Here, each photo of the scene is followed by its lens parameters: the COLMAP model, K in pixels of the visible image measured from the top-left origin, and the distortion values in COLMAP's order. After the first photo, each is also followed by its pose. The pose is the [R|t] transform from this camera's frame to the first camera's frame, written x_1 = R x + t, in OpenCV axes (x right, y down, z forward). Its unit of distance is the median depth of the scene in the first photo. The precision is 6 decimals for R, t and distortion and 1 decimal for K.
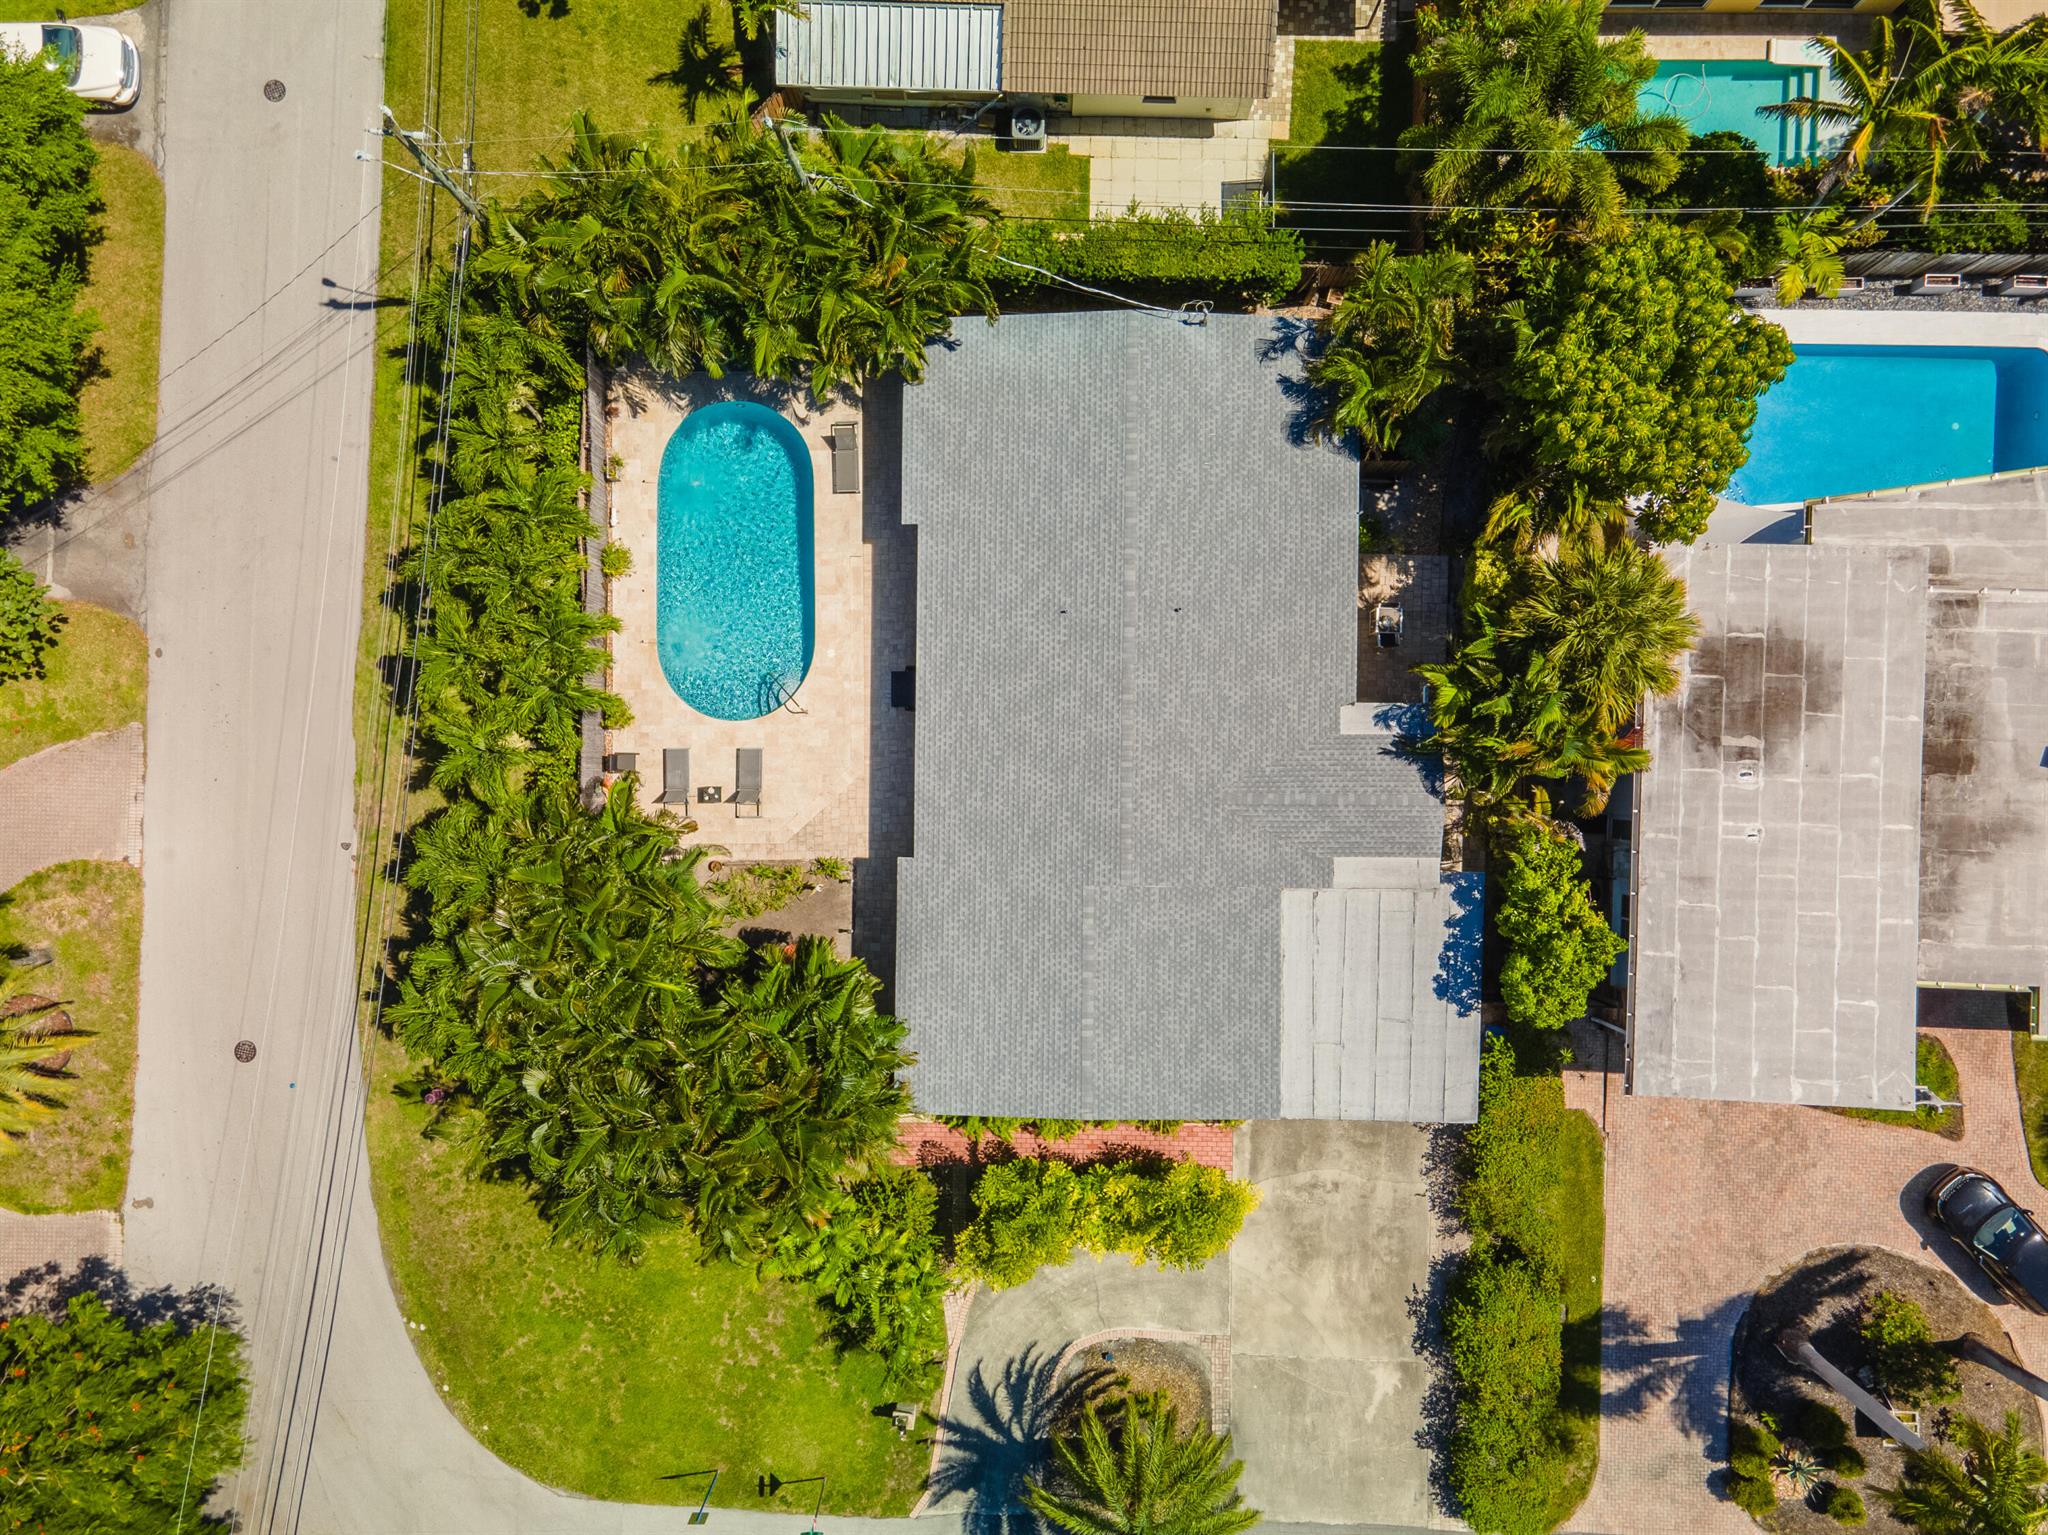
lens RADIAL K [[1490.1, 0, 1024.0], [0, 1490.1, 767.5], [0, 0, 1]] dist [0.001610, 0.063403]
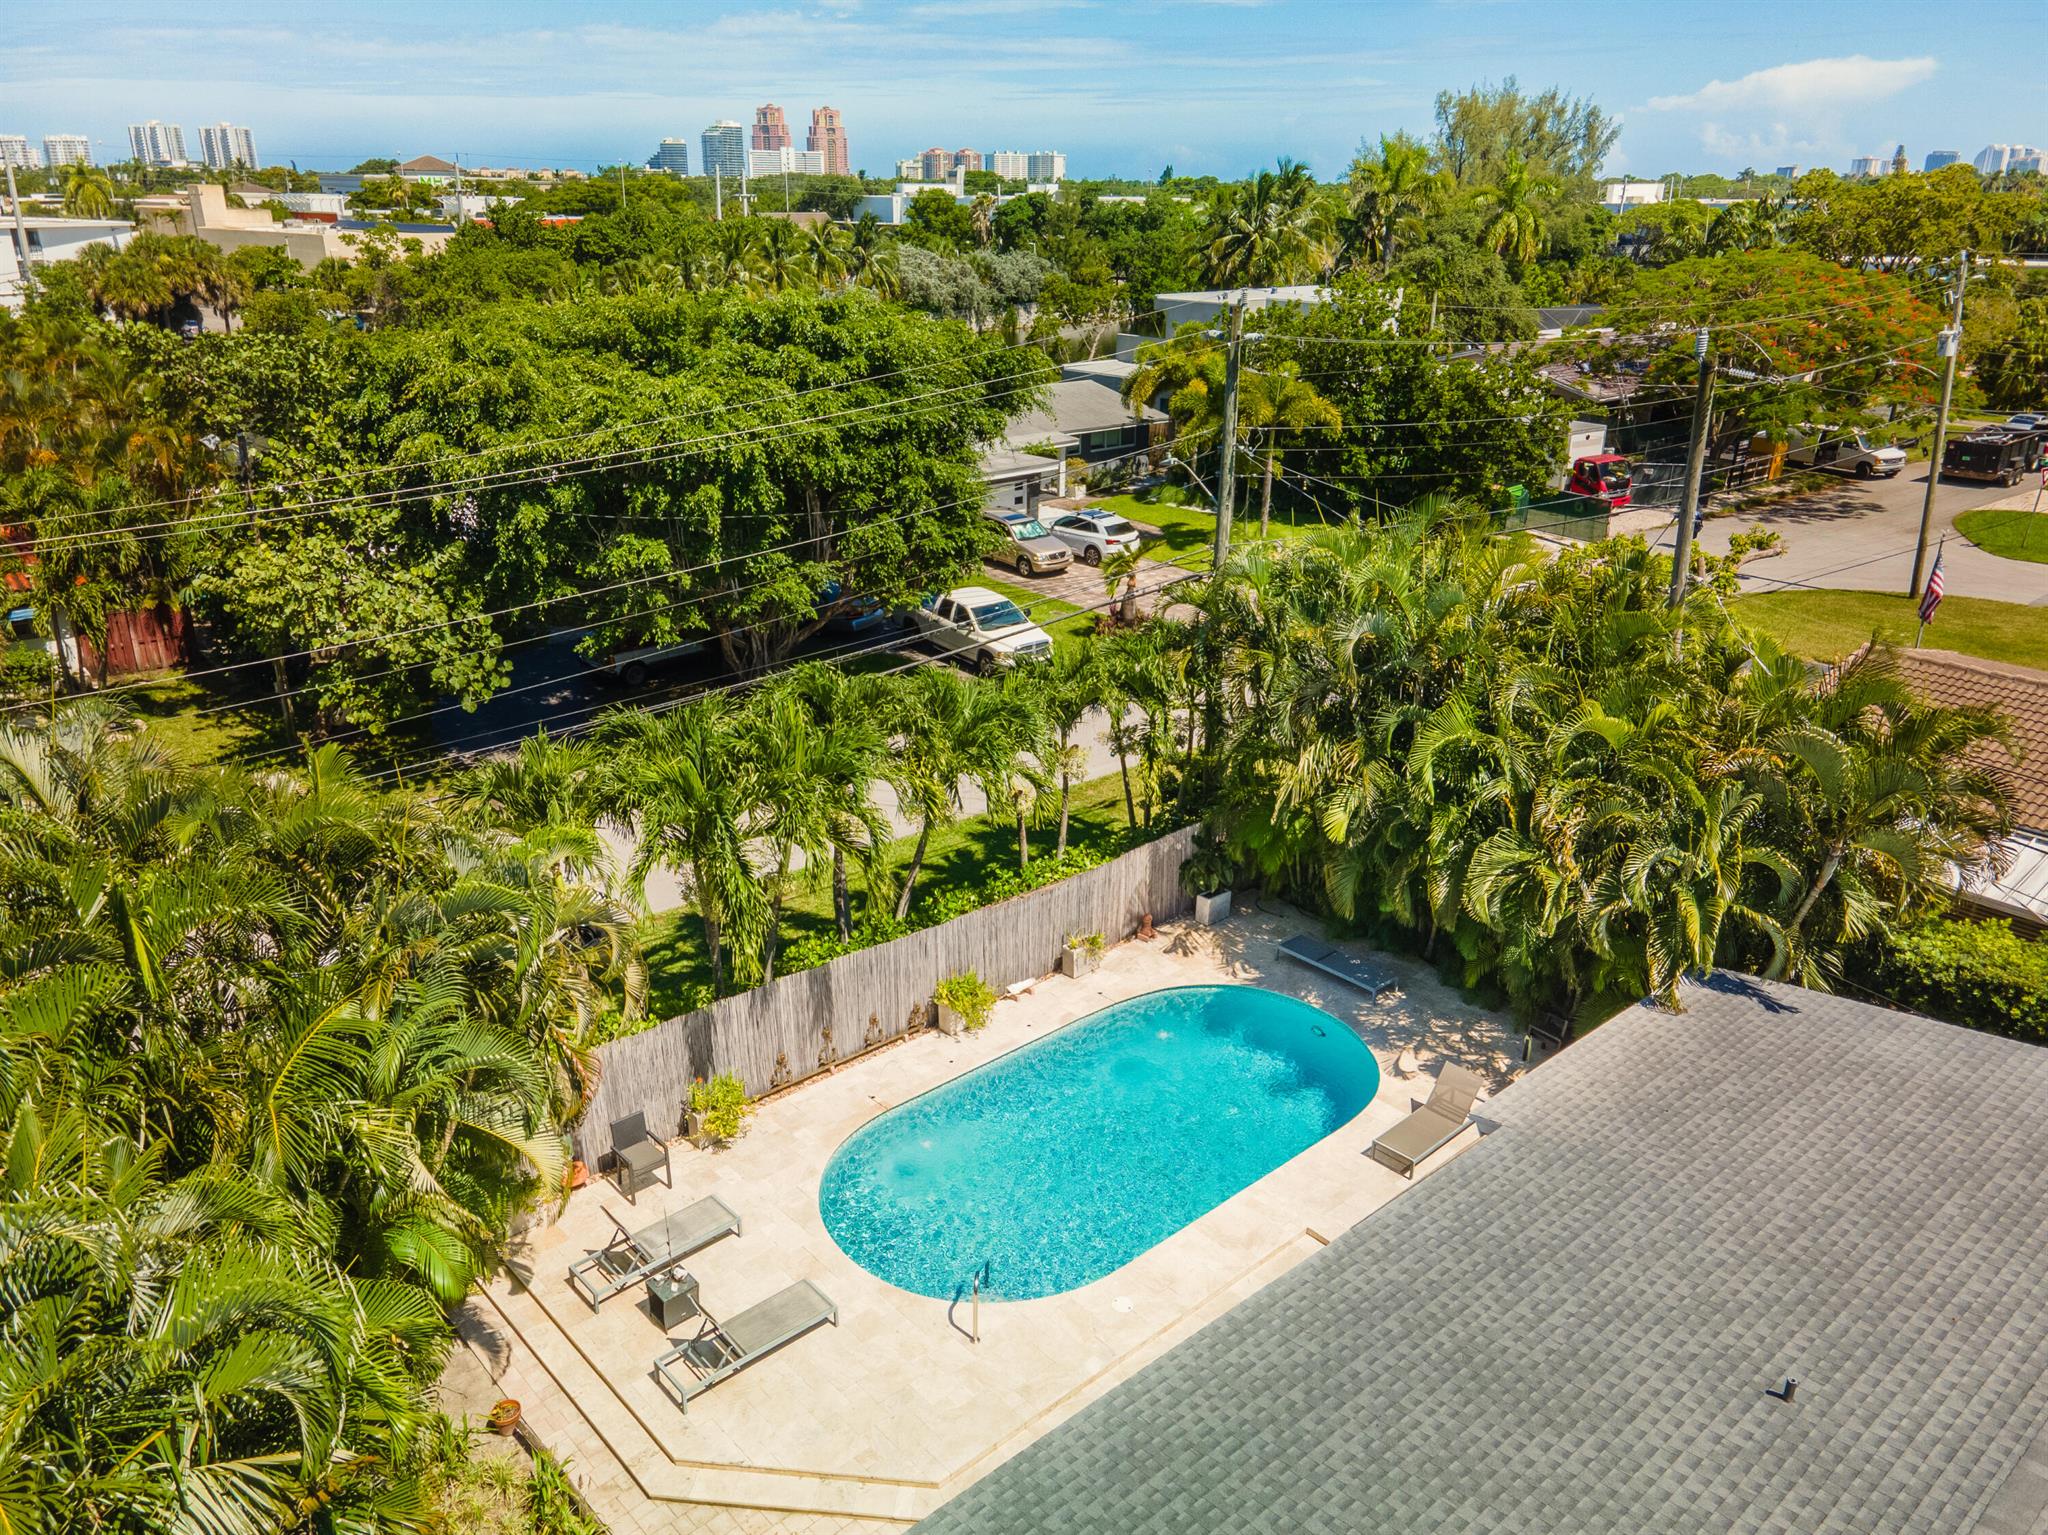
lens RADIAL K [[1490.1, 0, 1024.0], [0, 1490.1, 767.5], [0, 0, 1]] dist [0.001610, 0.063403]
pose [[0.666649, 0.272482, -0.693781, 0.097906], [-0.745371, 0.245103, -0.619957, 0.163071], [0.001120, 0.930418, 0.366498, 0.710880]]
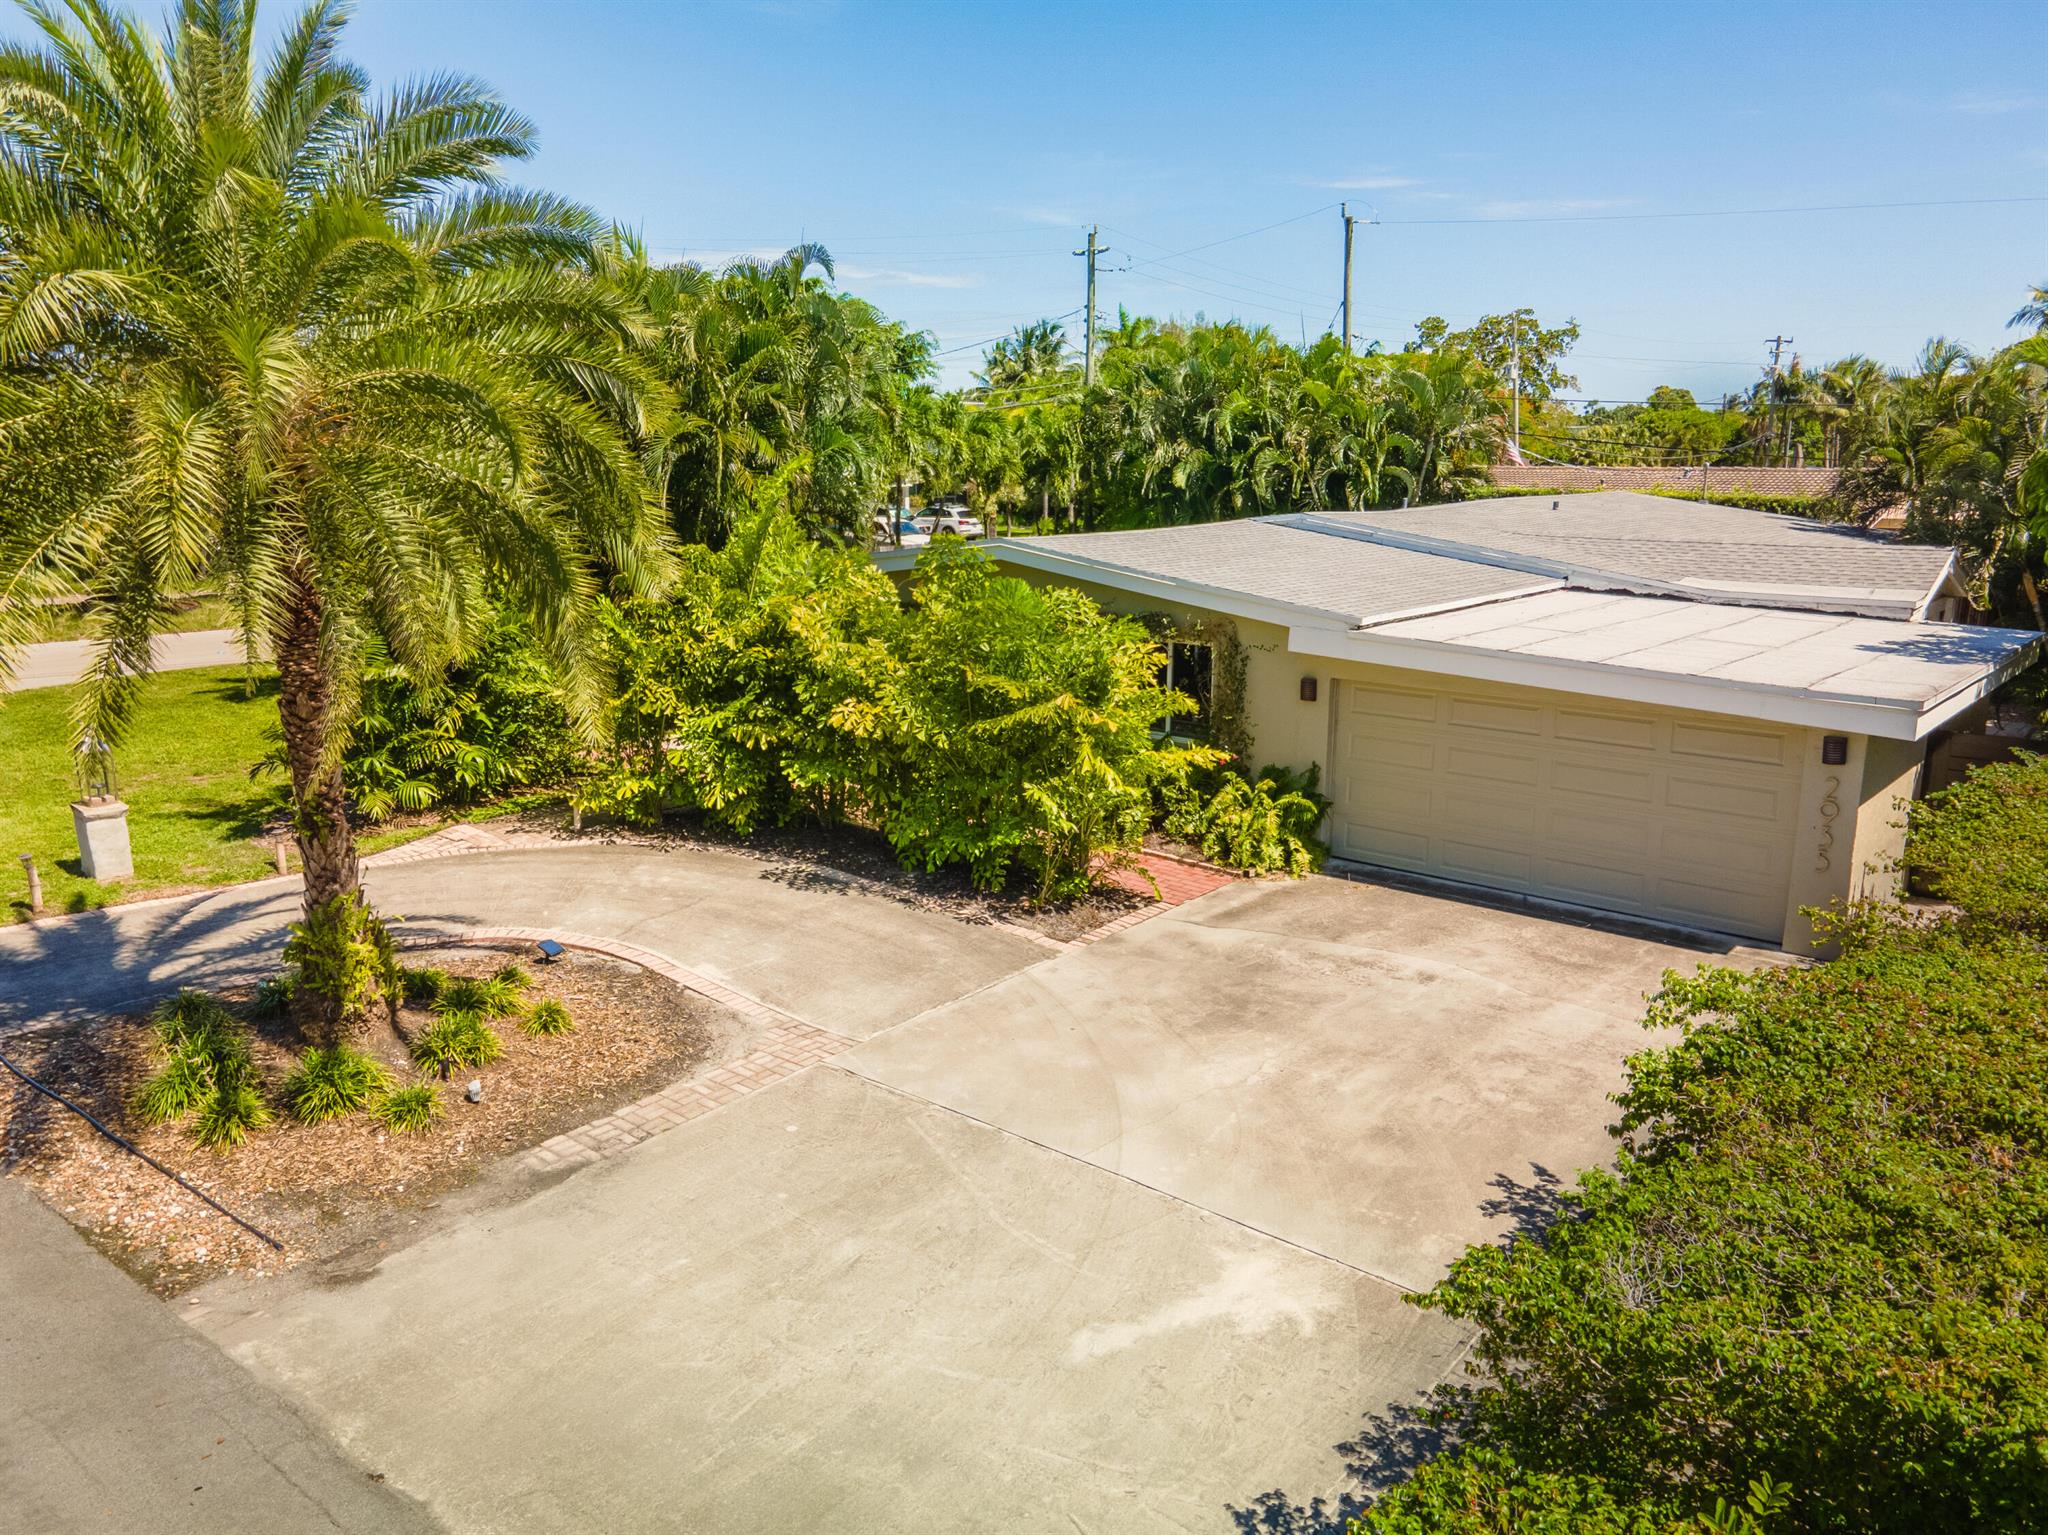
lens RADIAL K [[1490.1, 0, 1024.0], [0, 1490.1, 767.5], [0, 0, 1]] dist [0.001610, 0.063403]
pose [[0.784258, 0.144504, -0.603373, 0.328581], [-0.620409, 0.173751, -0.764789, 0.571233], [-0.005679, 0.974130, 0.225917, 0.890288]]
